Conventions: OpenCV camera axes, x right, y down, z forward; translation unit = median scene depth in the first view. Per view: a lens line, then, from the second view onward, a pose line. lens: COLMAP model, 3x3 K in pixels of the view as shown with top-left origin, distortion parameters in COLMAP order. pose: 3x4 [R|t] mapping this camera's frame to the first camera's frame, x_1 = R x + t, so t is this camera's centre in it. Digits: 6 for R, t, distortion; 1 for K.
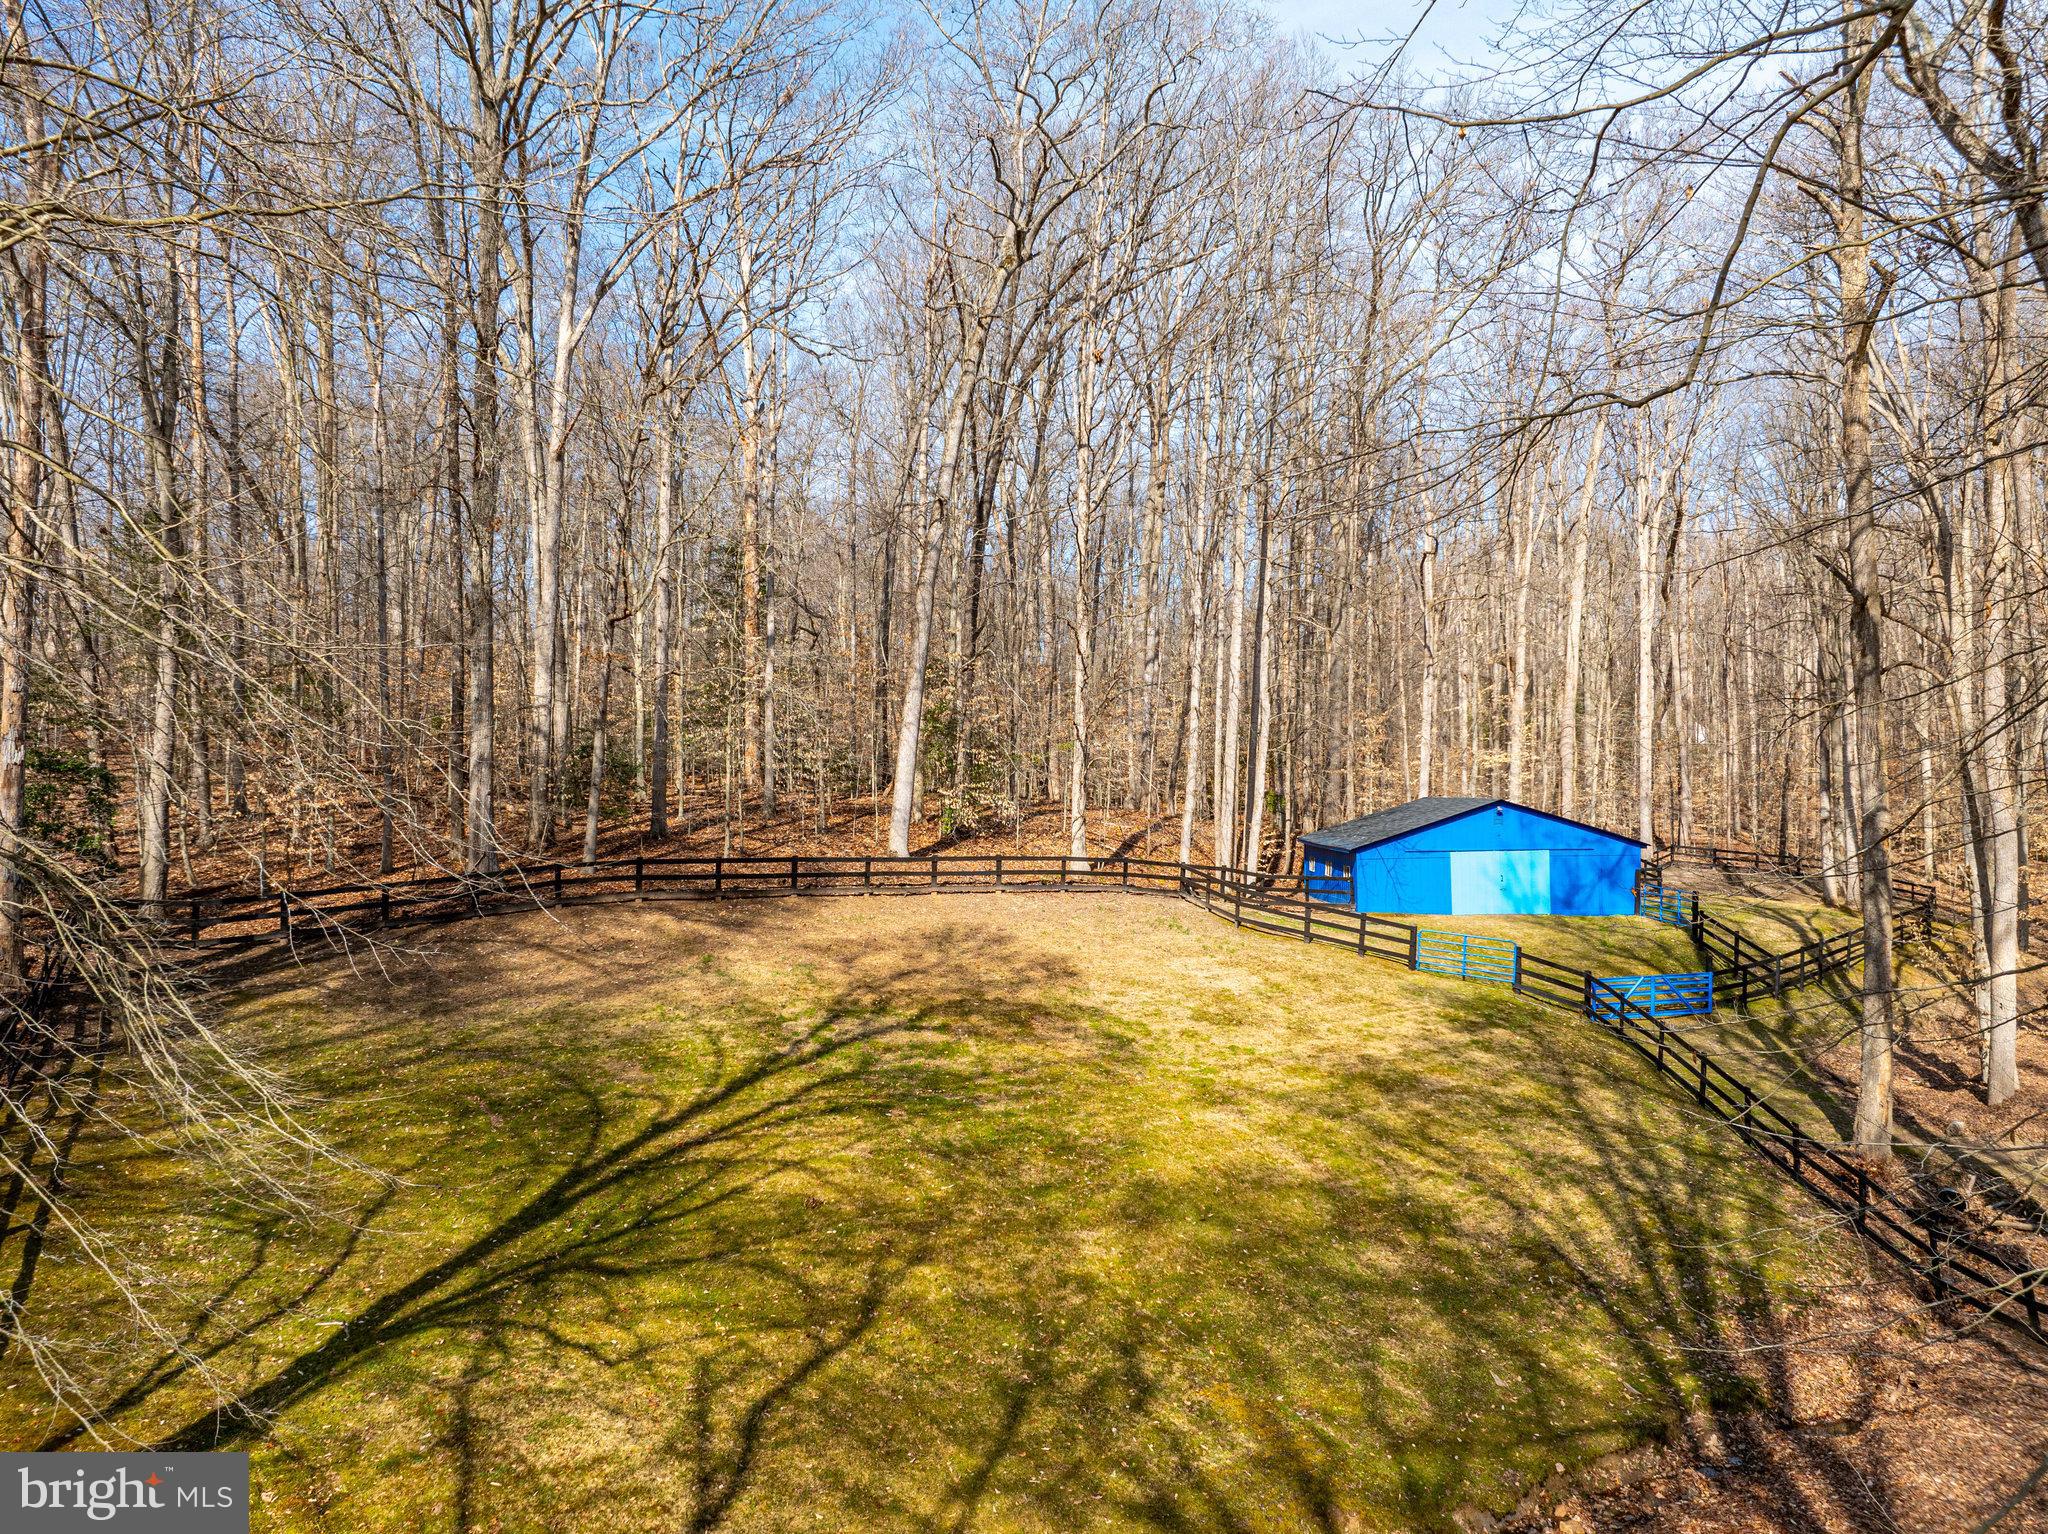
lens RADIAL K [[1434.4, 0, 1024.0], [0, 1434.4, 767.0], [0, 0, 1]] dist [-0.026644, -0.026794]
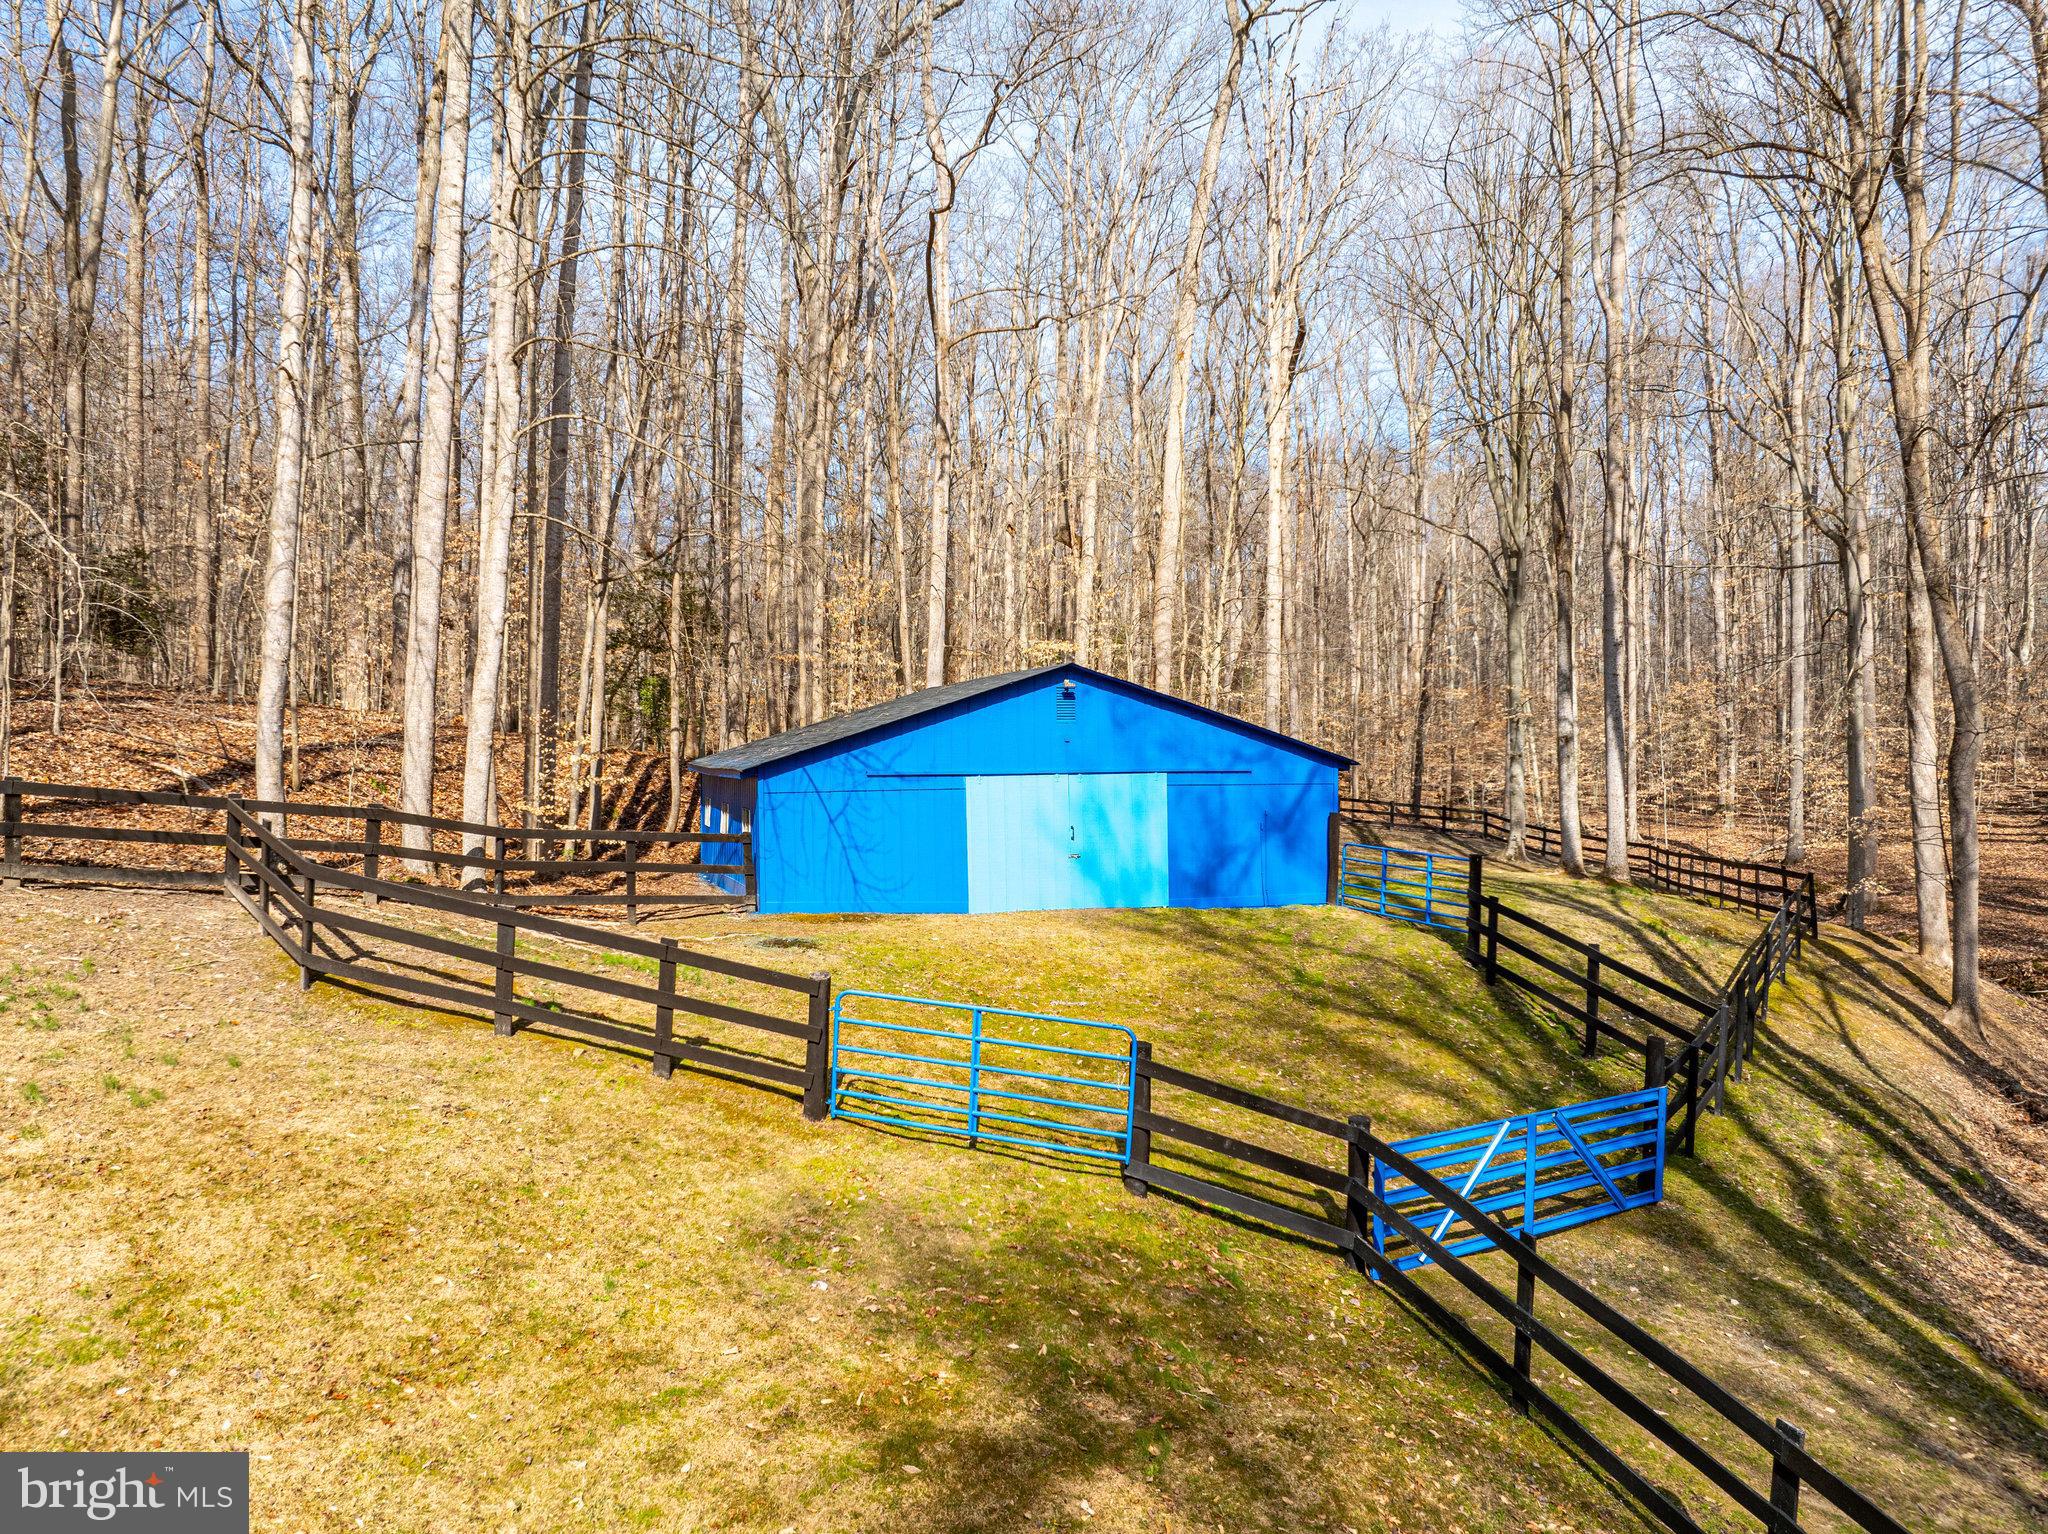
lens RADIAL K [[1434.4, 0, 1024.0], [0, 1434.4, 767.0], [0, 0, 1]] dist [-0.026644, -0.026794]
pose [[0.954738, 0.001564, 0.297443, 0.193961], [-0.007695, 0.999781, 0.019442, 0.051100], [-0.297347, -0.020851, 0.954542, 0.602092]]
